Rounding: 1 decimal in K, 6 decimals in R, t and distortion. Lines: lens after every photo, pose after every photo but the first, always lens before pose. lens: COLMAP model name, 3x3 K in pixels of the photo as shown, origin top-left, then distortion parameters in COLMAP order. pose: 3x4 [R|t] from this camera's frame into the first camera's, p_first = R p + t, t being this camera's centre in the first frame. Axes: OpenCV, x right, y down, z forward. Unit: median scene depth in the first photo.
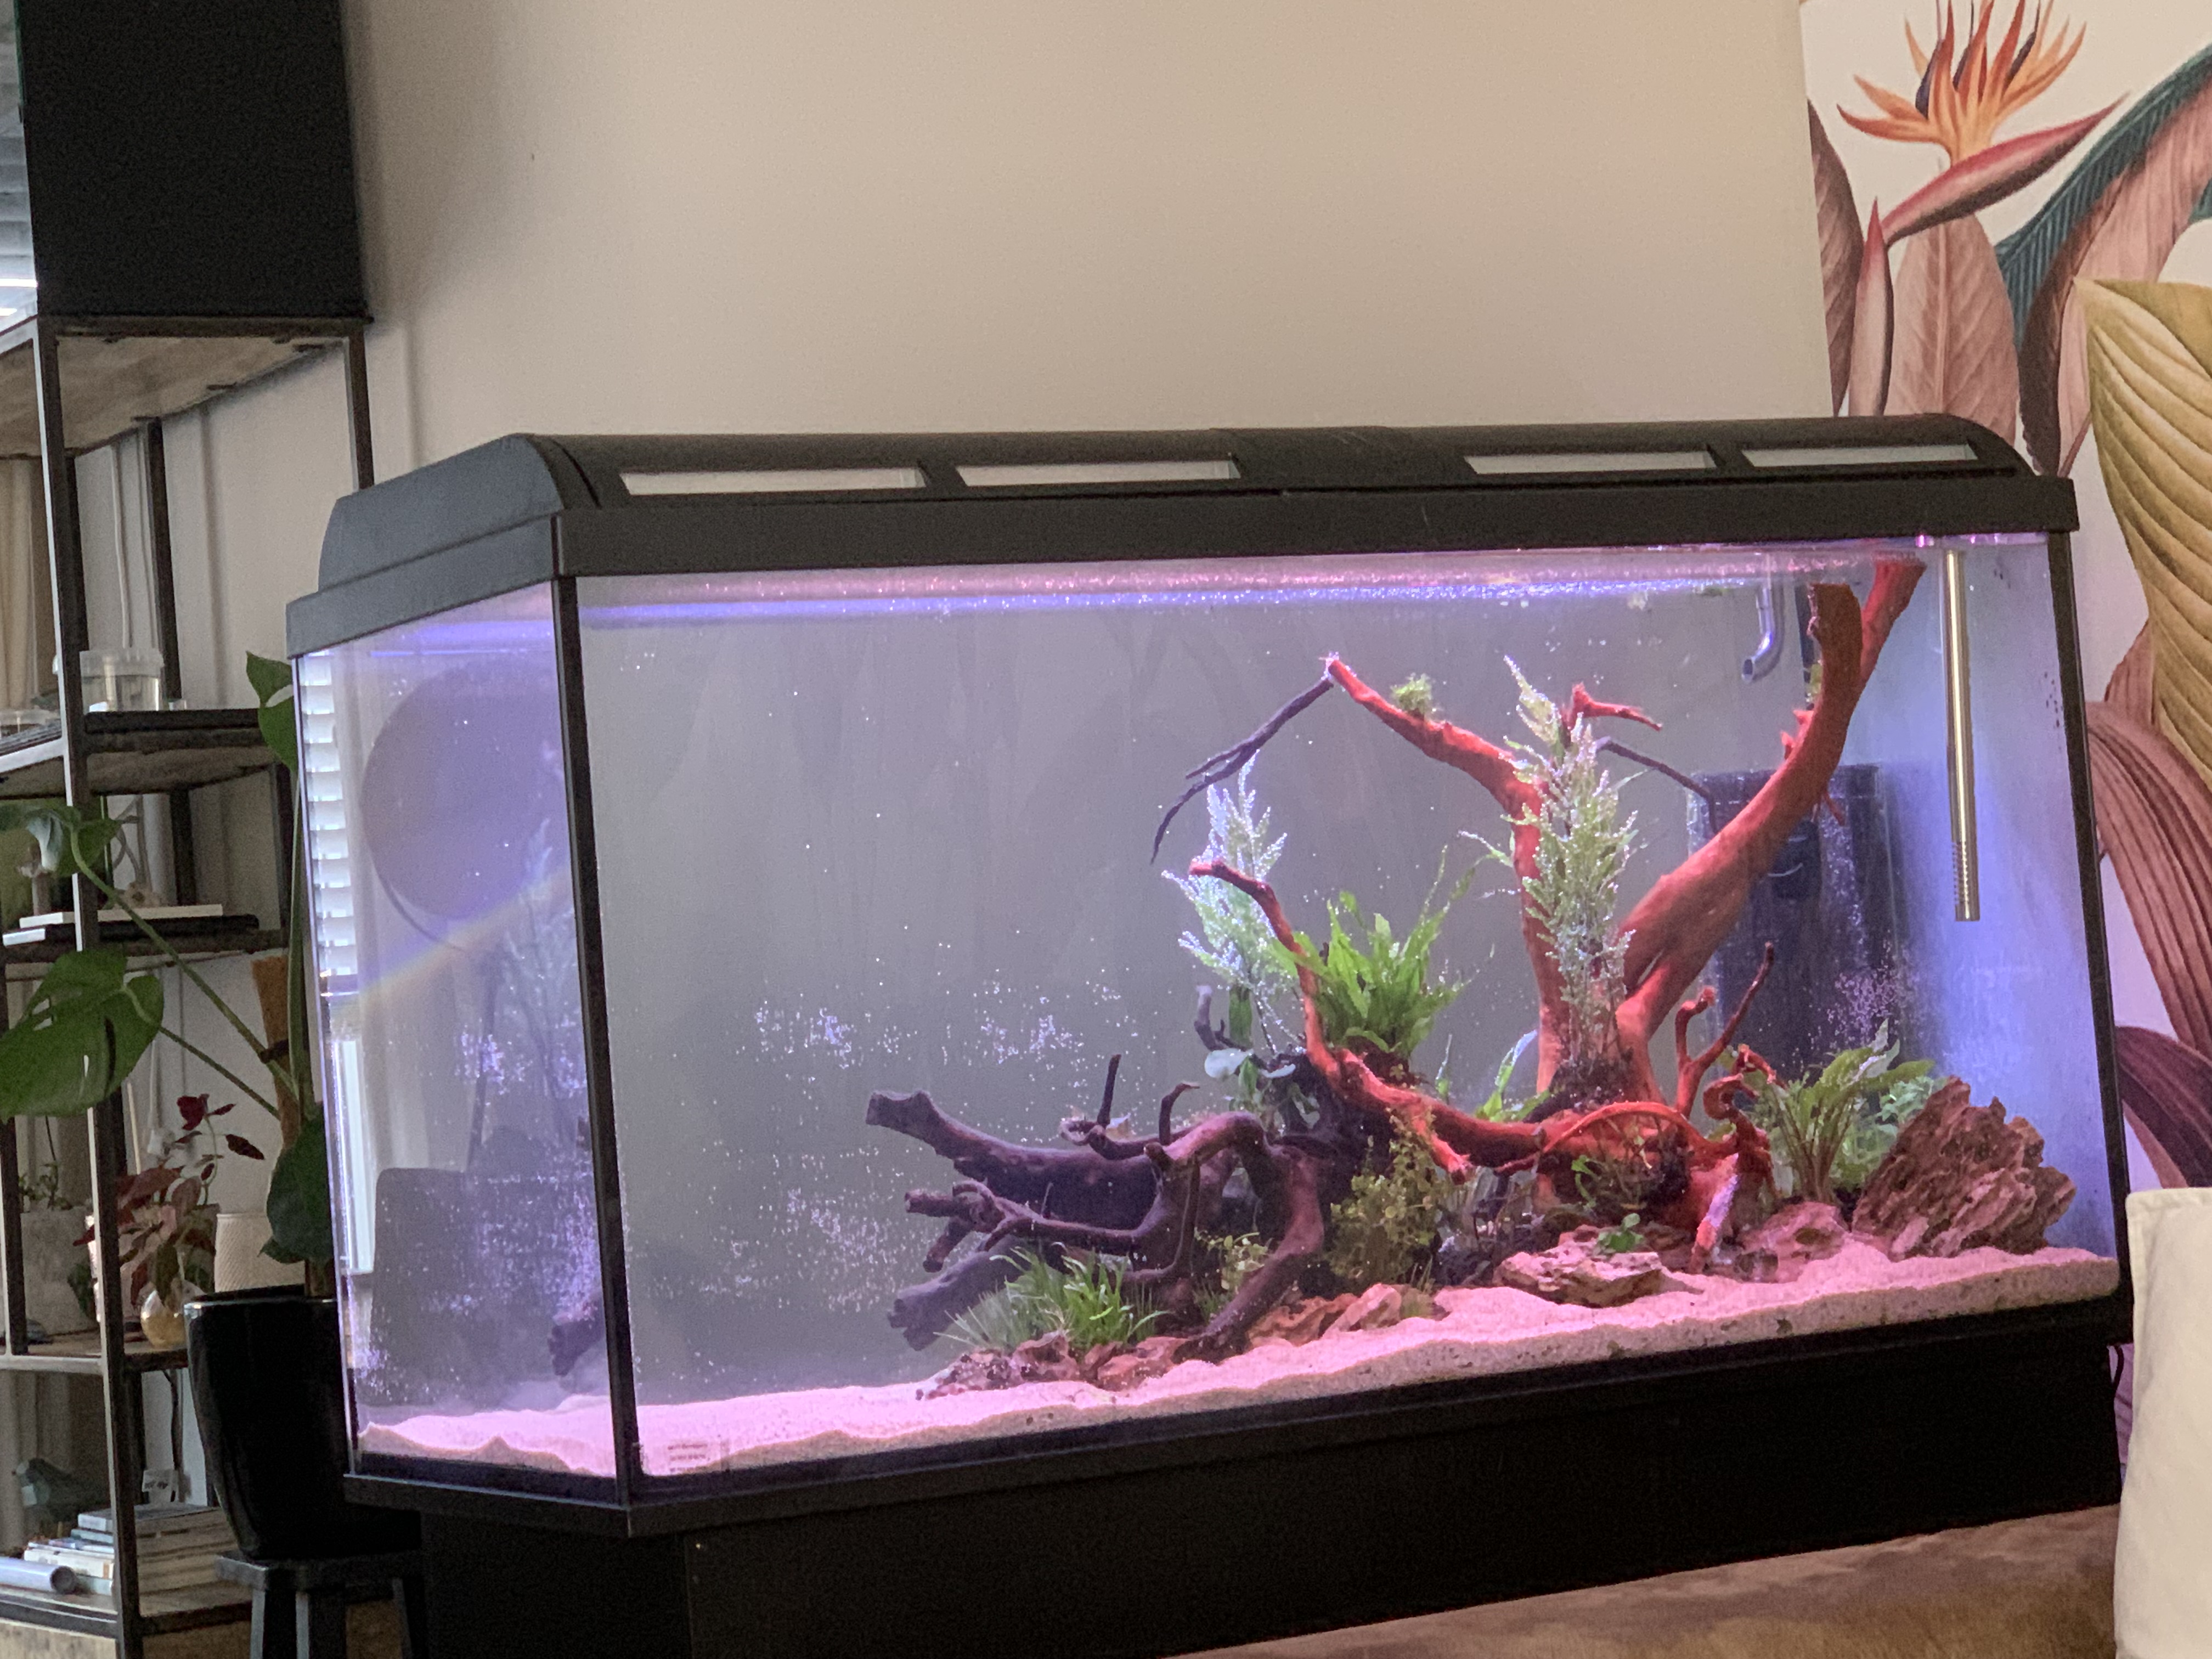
lens RADIAL K [[5182.6, 0, 1106.0], [0, 5182.6, 829.5], [0, 0, 1]] dist [-1.756835, 5.101174]
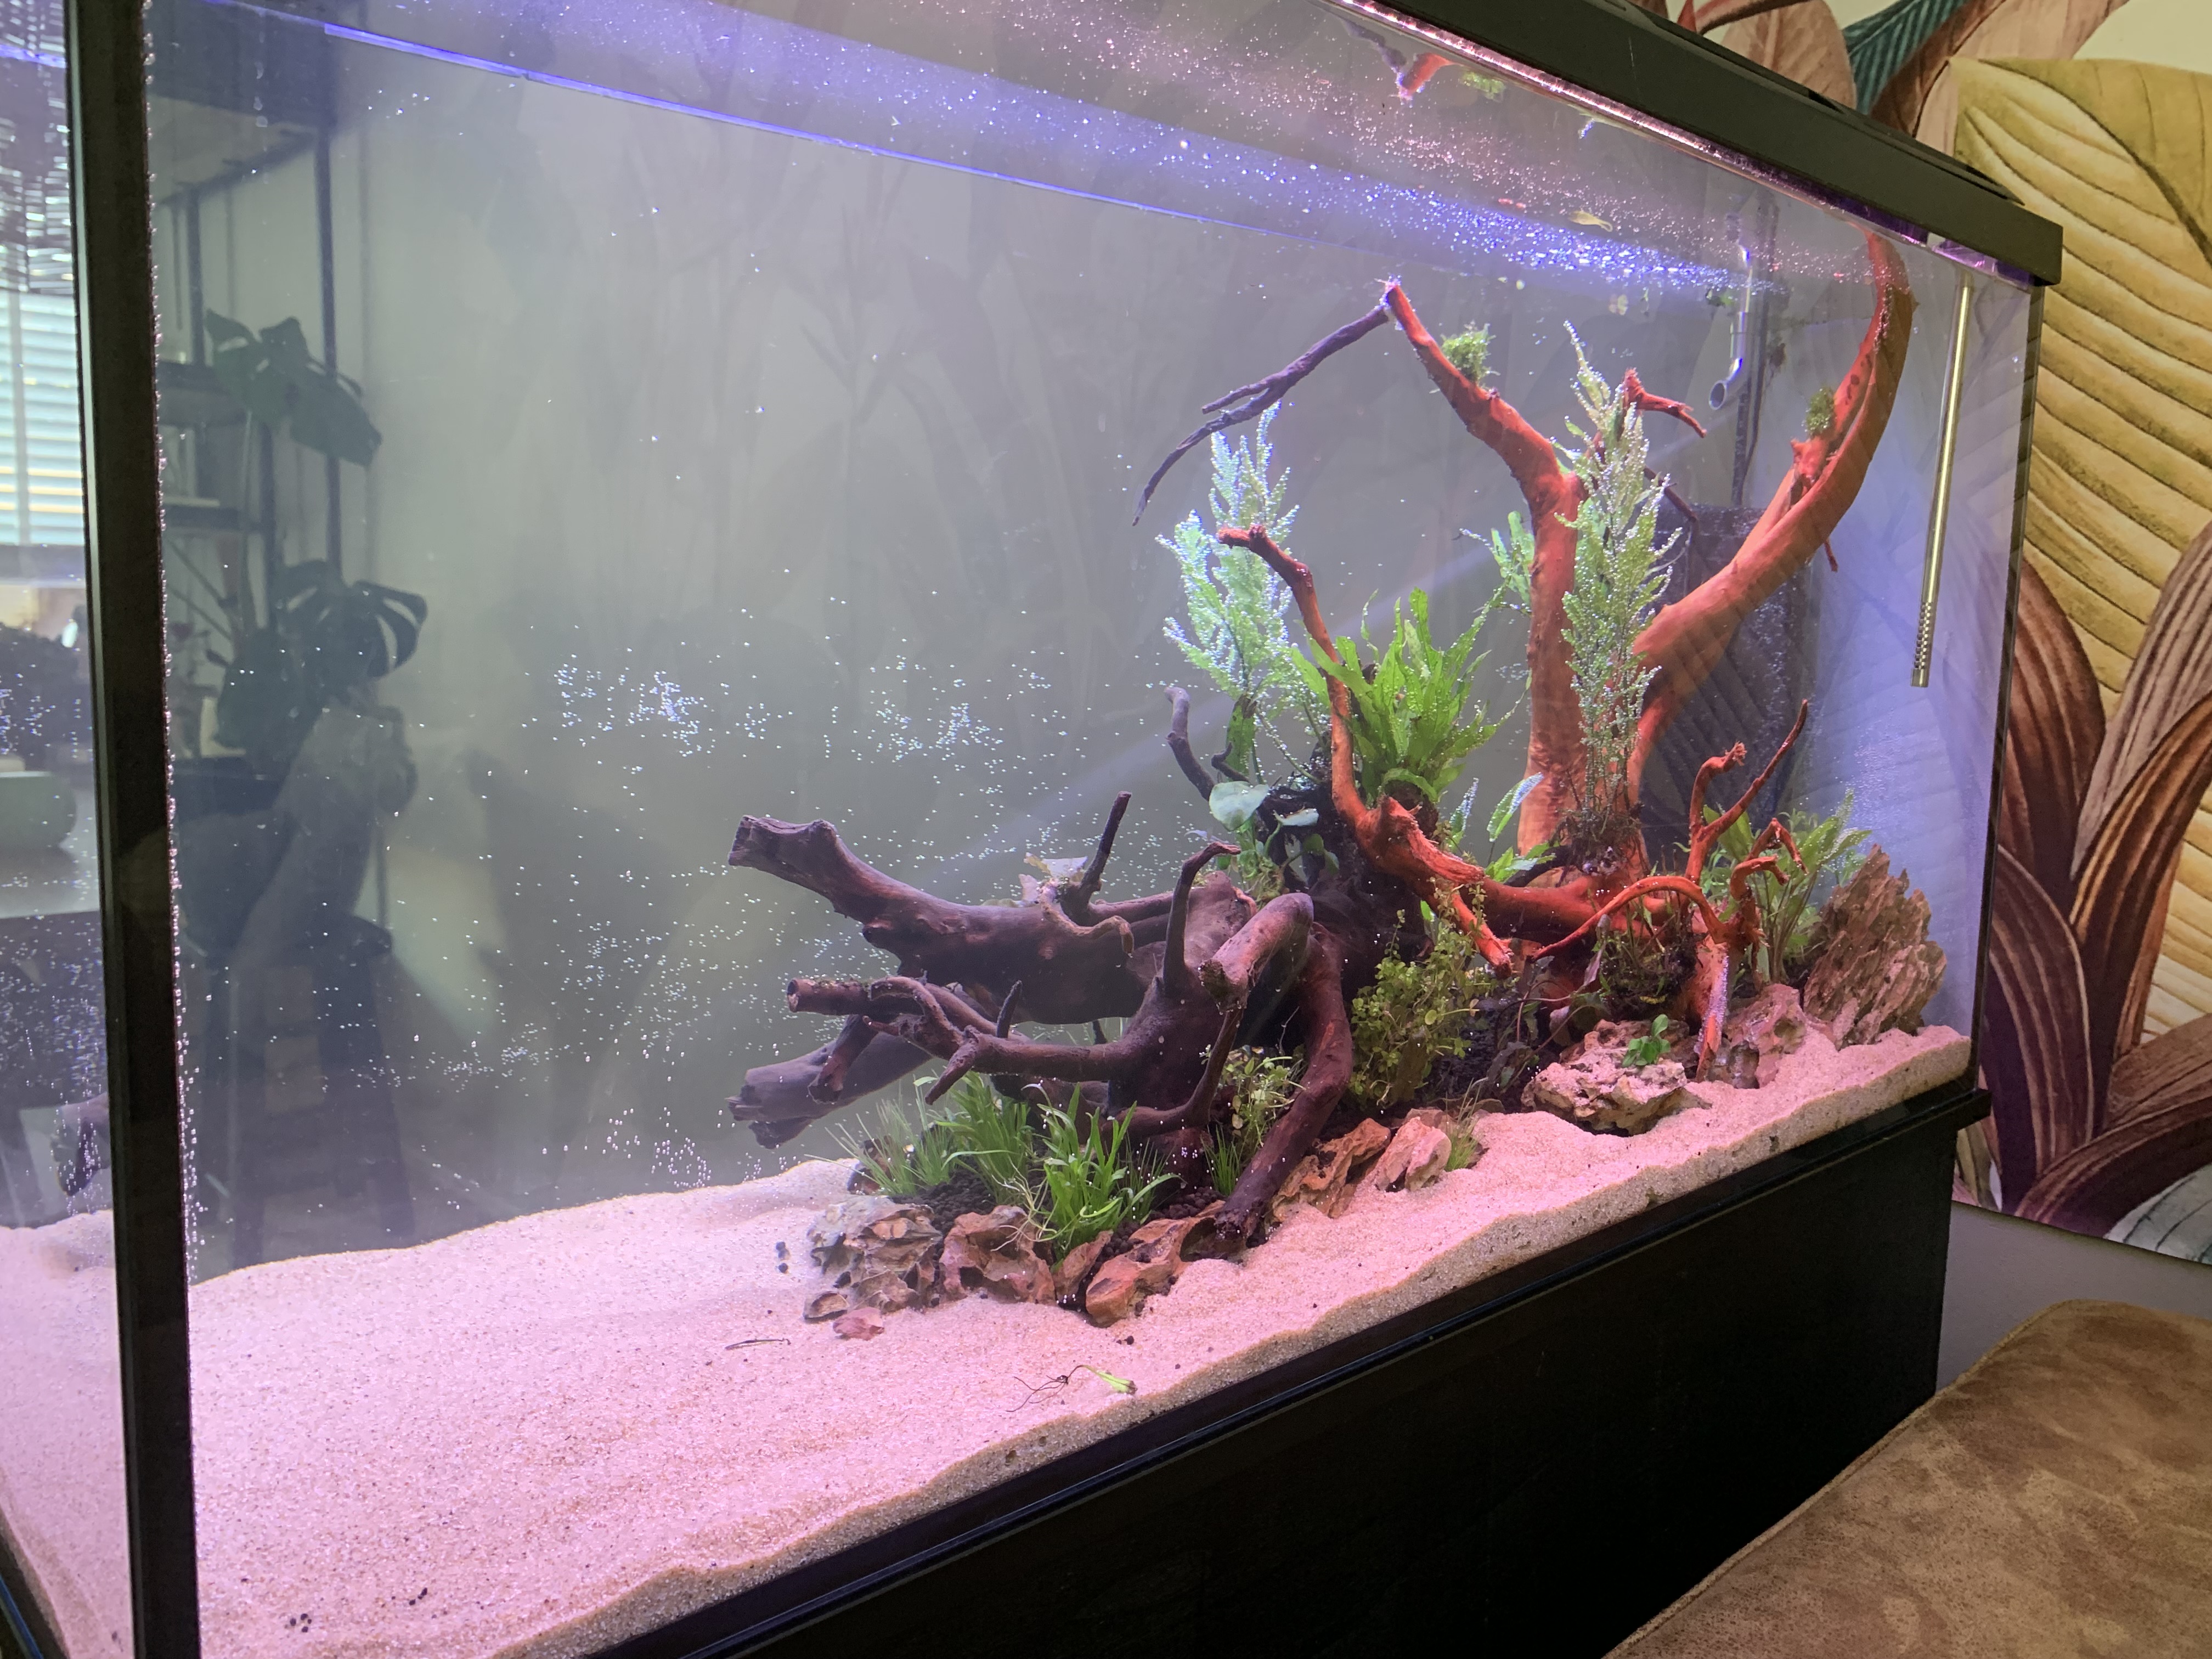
lens RADIAL K [[1704.0, 0, 1179.3], [0, 1704.0, 823.8], [0, 0, 1]] dist [-0.030124, 0.004545]
pose [[0.959076, 0.062662, 0.276128, -0.050446], [-0.105779, 0.983889, 0.144130, 0.012950], [-0.262647, -0.167440, 0.950253, 0.738744]]
